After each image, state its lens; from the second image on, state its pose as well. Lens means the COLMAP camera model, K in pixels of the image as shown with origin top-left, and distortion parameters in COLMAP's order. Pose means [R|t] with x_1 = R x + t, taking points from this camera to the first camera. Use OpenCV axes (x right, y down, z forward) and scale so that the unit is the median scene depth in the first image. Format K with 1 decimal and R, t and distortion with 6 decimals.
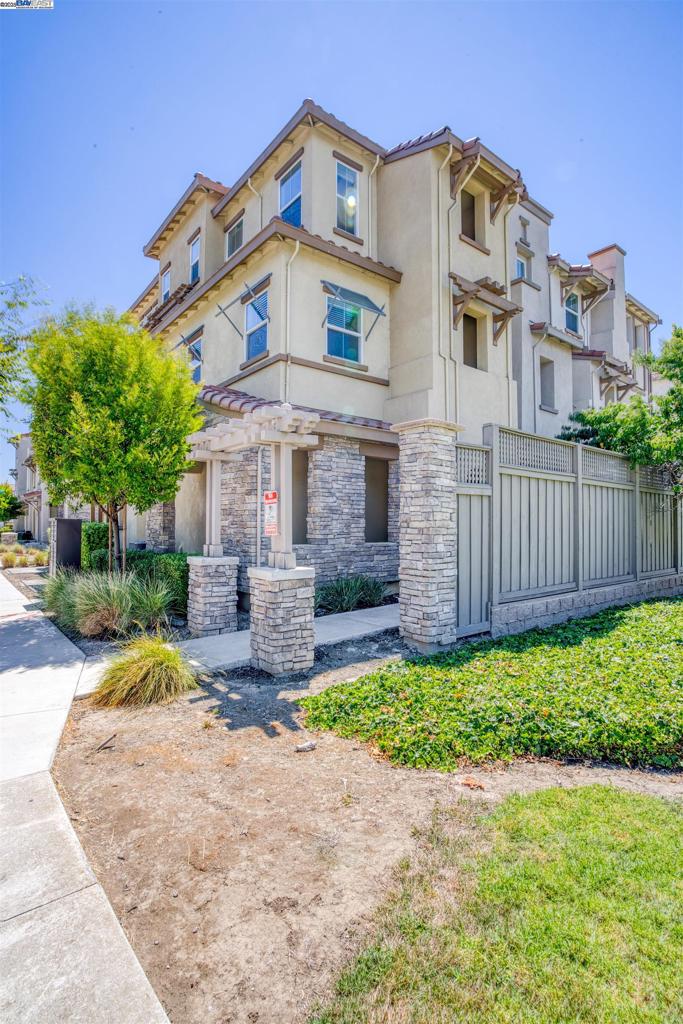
lens RADIAL K [[506.9, 0, 340.6], [0, 506.9, 521.9], [0, 0, 1]] dist [-0.080577, 0.040638]
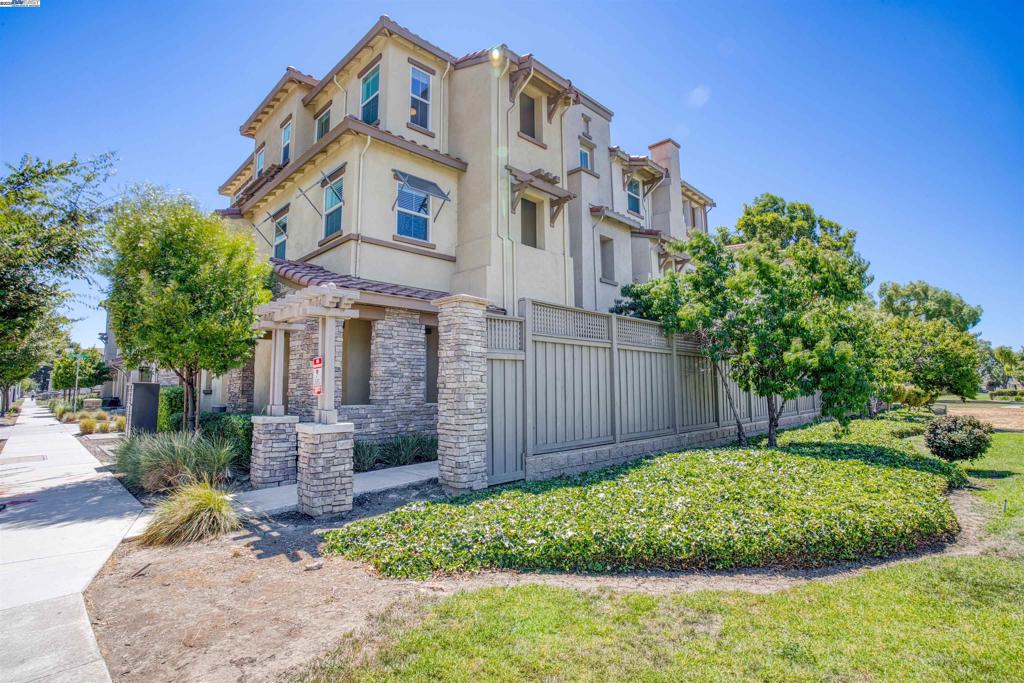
lens RADIAL K [[506.9, 0, 512.0], [0, 506.9, 341.5], [0, 0, 1]] dist [-0.080577, 0.040638]
pose [[0.994382, -0.001322, 0.105838, 0.120068], [0.010644, 0.996102, -0.087568, 0.005873], [-0.105310, 0.088203, 0.990520, -0.125147]]
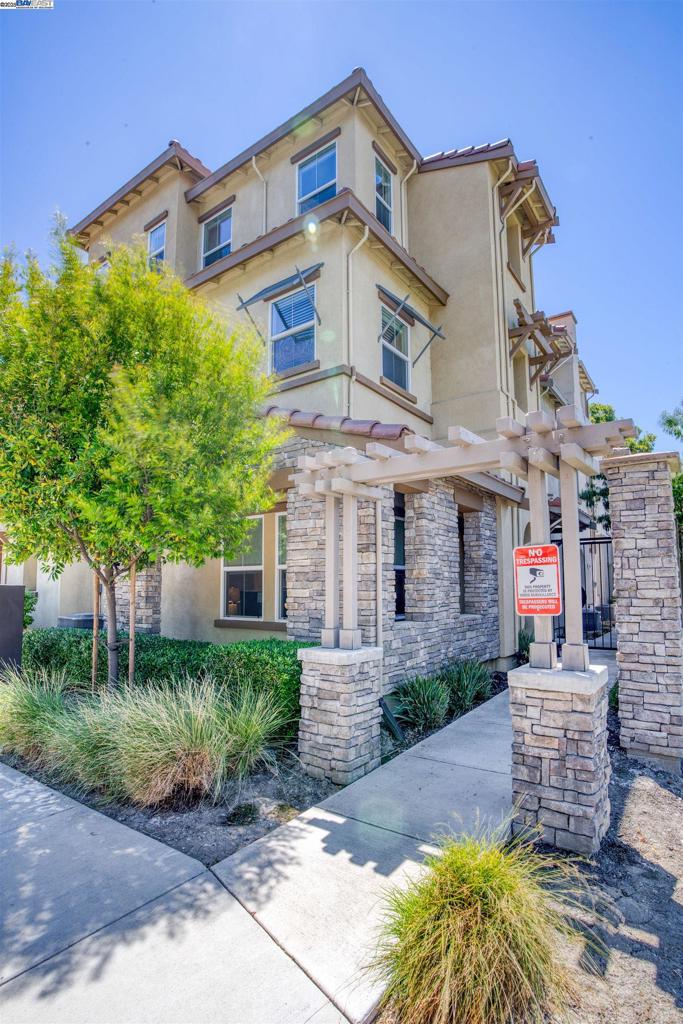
lens RADIAL K [[510.8, 0, 325.3], [0, 510.8, 547.9], [0, 0, 1]] dist [-0.083985, 0.040934]
pose [[0.962052, 0.015090, 0.272450, -0.361231], [0.003798, 0.997633, -0.068664, -0.009905], [-0.272841, 0.067093, 0.959717, 0.309007]]
